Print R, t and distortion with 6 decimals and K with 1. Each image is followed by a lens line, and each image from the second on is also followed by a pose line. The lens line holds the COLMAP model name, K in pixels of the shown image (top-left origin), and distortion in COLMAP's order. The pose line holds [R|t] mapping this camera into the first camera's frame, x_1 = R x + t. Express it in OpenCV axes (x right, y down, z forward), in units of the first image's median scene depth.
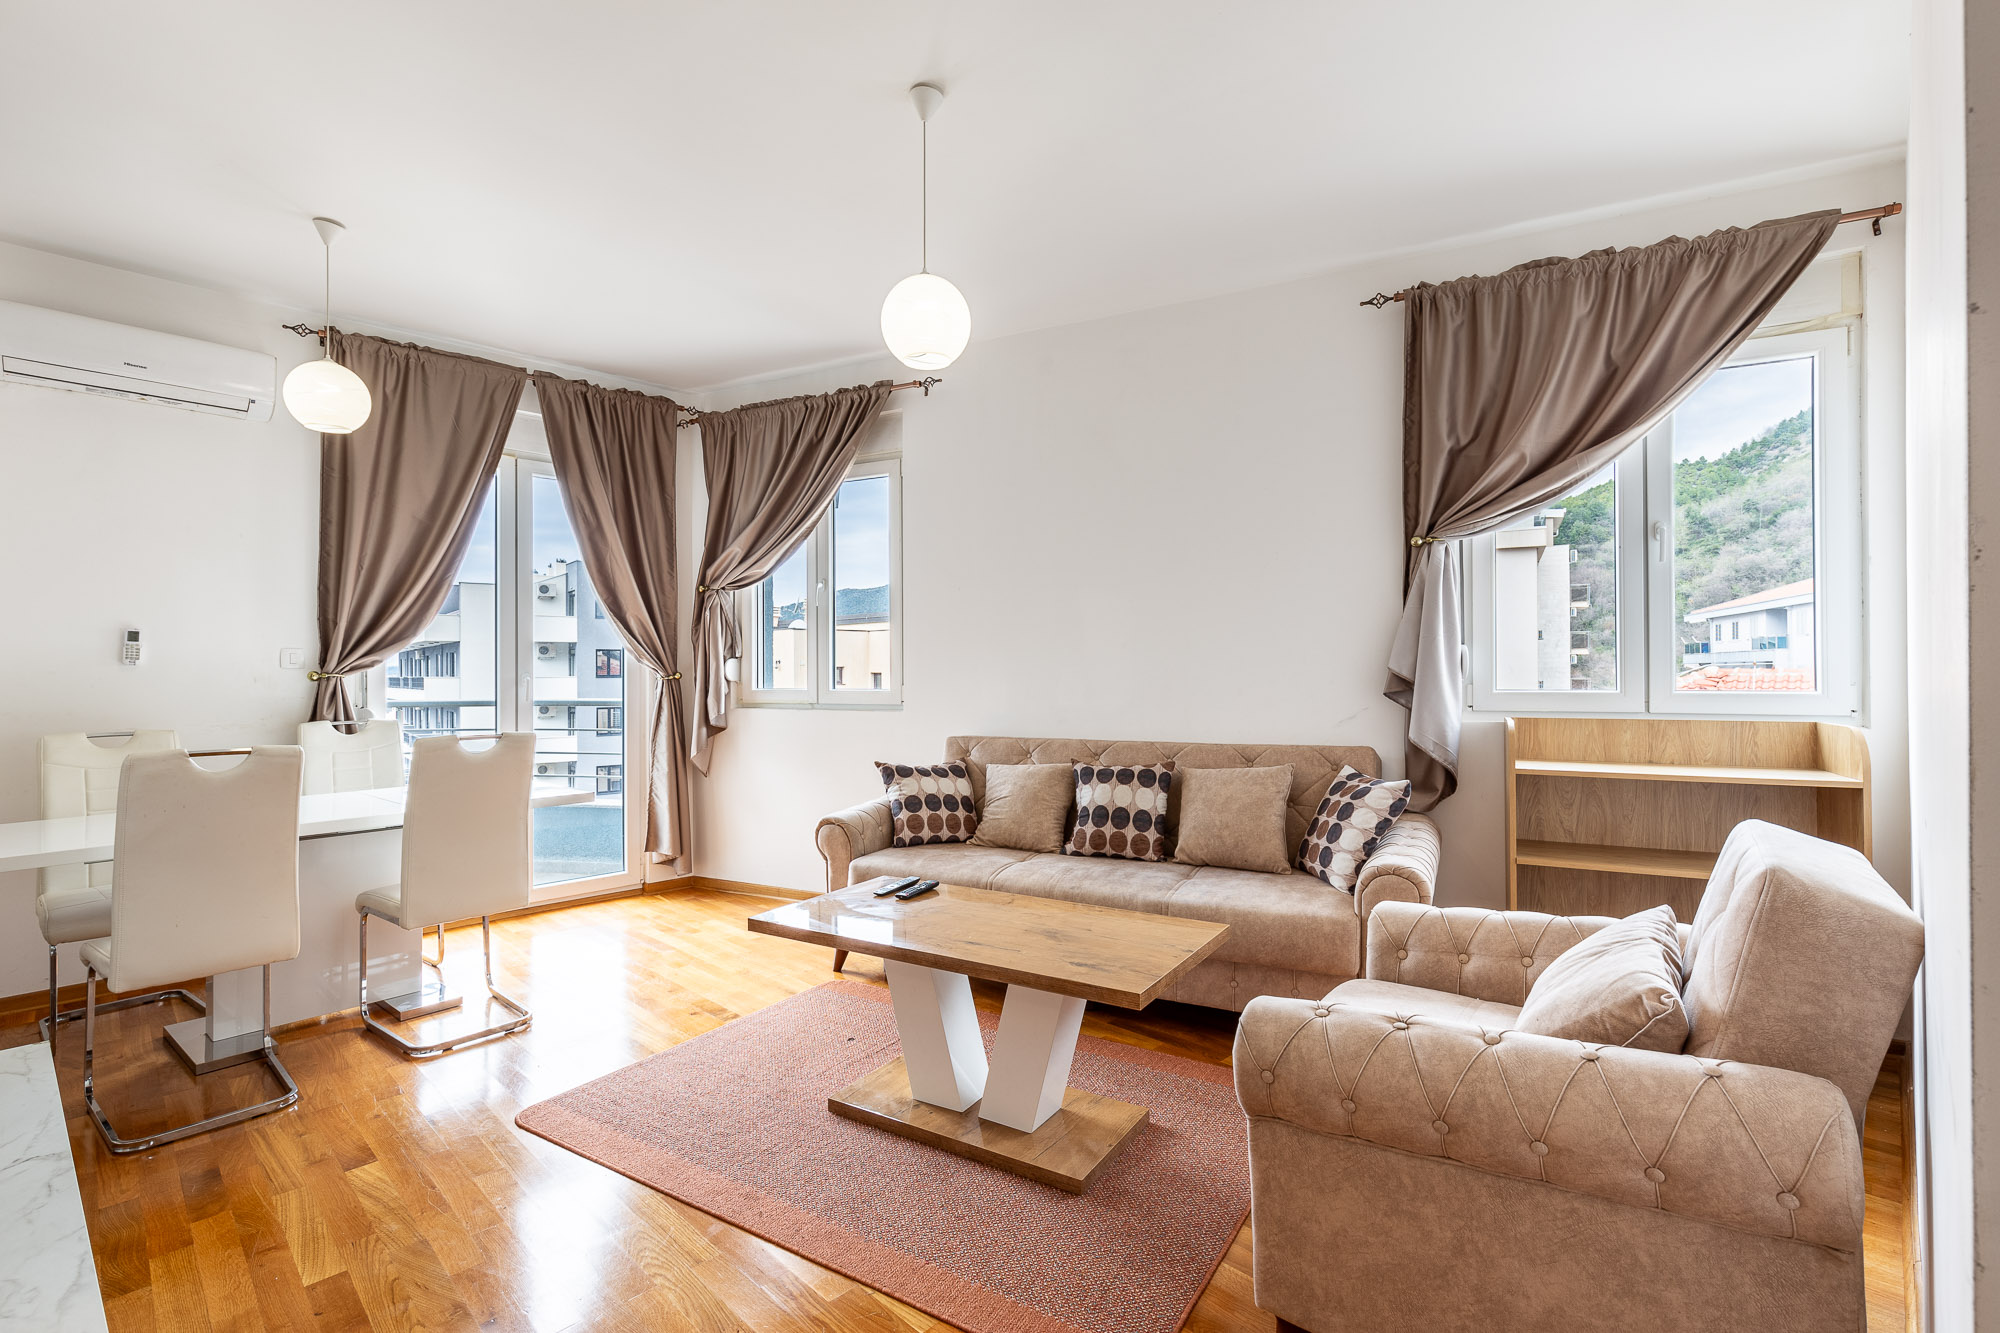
lens RADIAL K [[897.8, 0, 1011.6], [0, 897.8, 673.7], [0, 0, 1]] dist [0.004371, 0.000225]
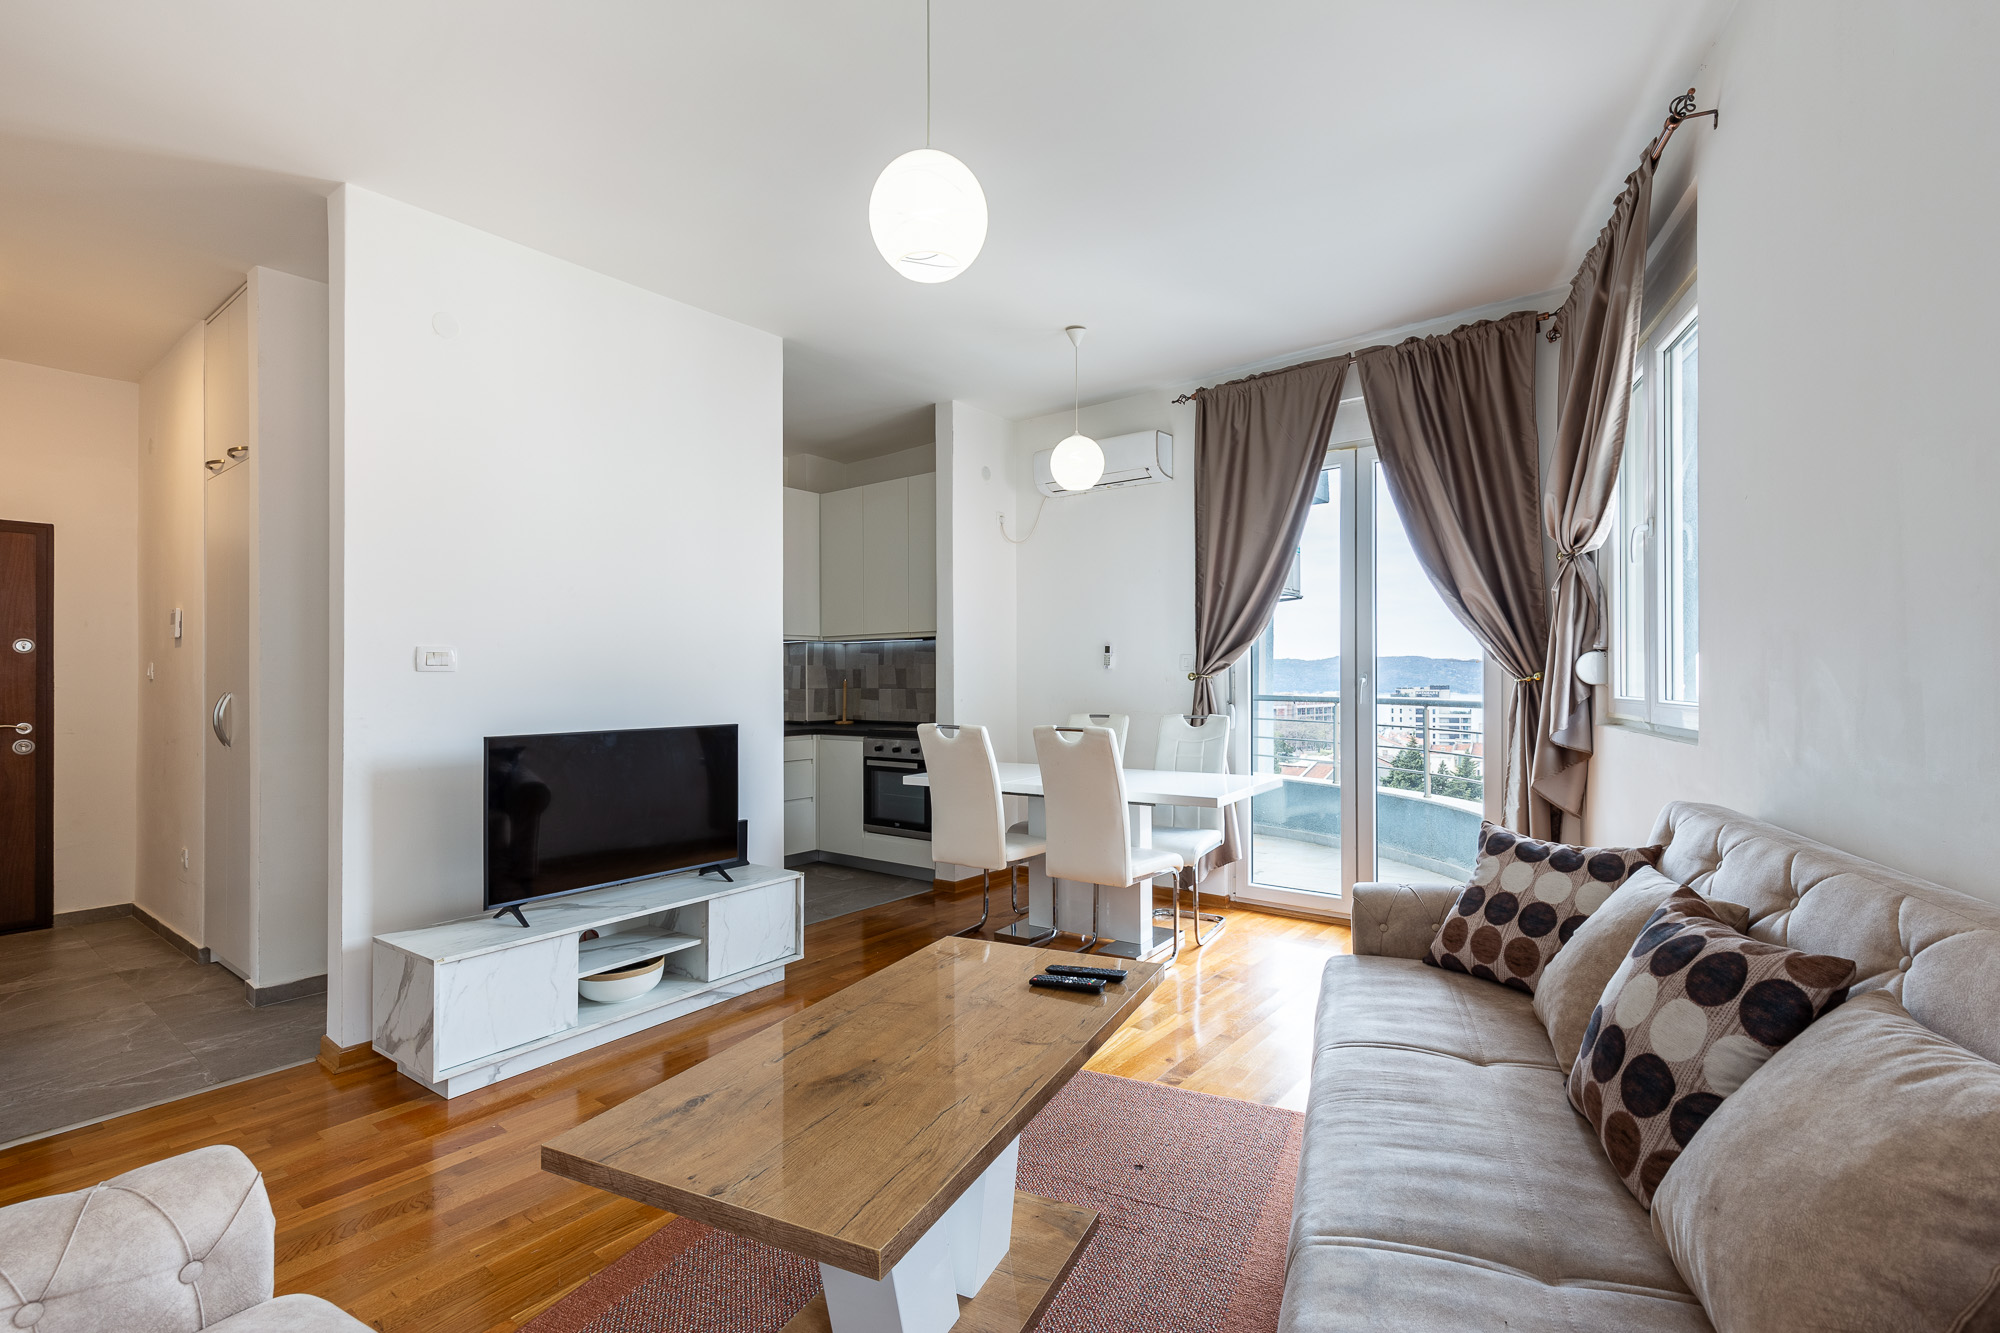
lens RADIAL K [[897.8, 0, 1011.6], [0, 897.8, 673.7], [0, 0, 1]] dist [0.004371, 0.000225]
pose [[0.102559, -0.000270, -0.994727, 0.366868], [0.004426, 0.999990, 0.000185, -0.002298], [0.994717, -0.004421, 0.102559, 0.543908]]
